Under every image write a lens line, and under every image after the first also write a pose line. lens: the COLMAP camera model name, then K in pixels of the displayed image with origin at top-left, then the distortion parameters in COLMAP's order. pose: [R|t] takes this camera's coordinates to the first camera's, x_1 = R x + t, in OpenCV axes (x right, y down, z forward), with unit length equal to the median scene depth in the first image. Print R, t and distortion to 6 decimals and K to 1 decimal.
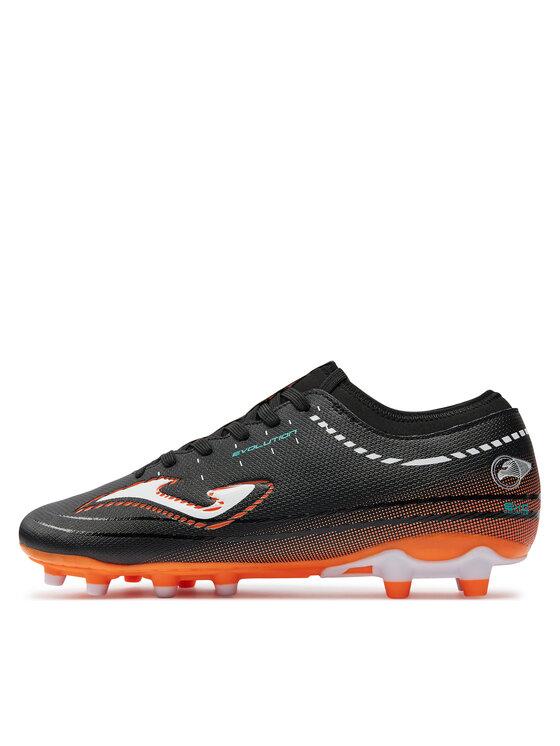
lens RADIAL K [[798.1, 0, 280.8], [0, 798.1, 373.9], [0, 0, 1]] dist [-0.007974, 0.000000]
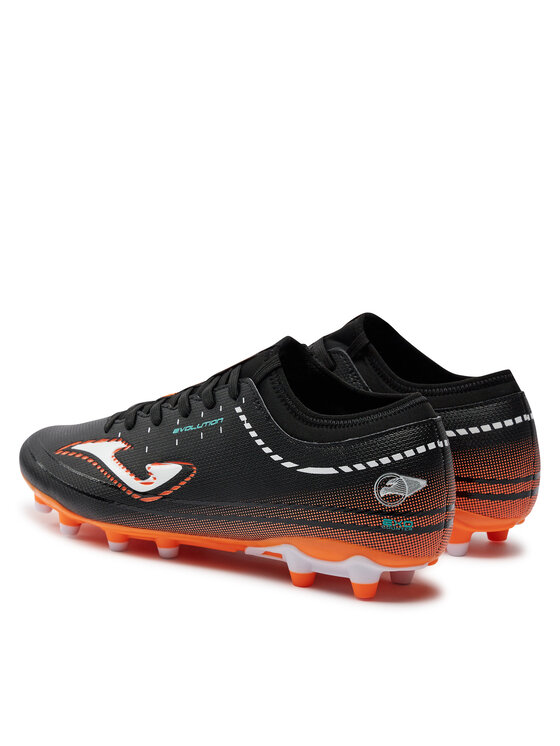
lens RADIAL K [[2193.4, 0, 279.9], [0, 2193.4, 372.8], [0, 0, 1]] dist [0.178131, 0.000000]
pose [[0.908163, 0.108659, -0.404270, 1.255859], [0.018965, 0.954054, 0.299033, -0.852120], [0.418188, -0.279238, 0.864376, -1.434598]]
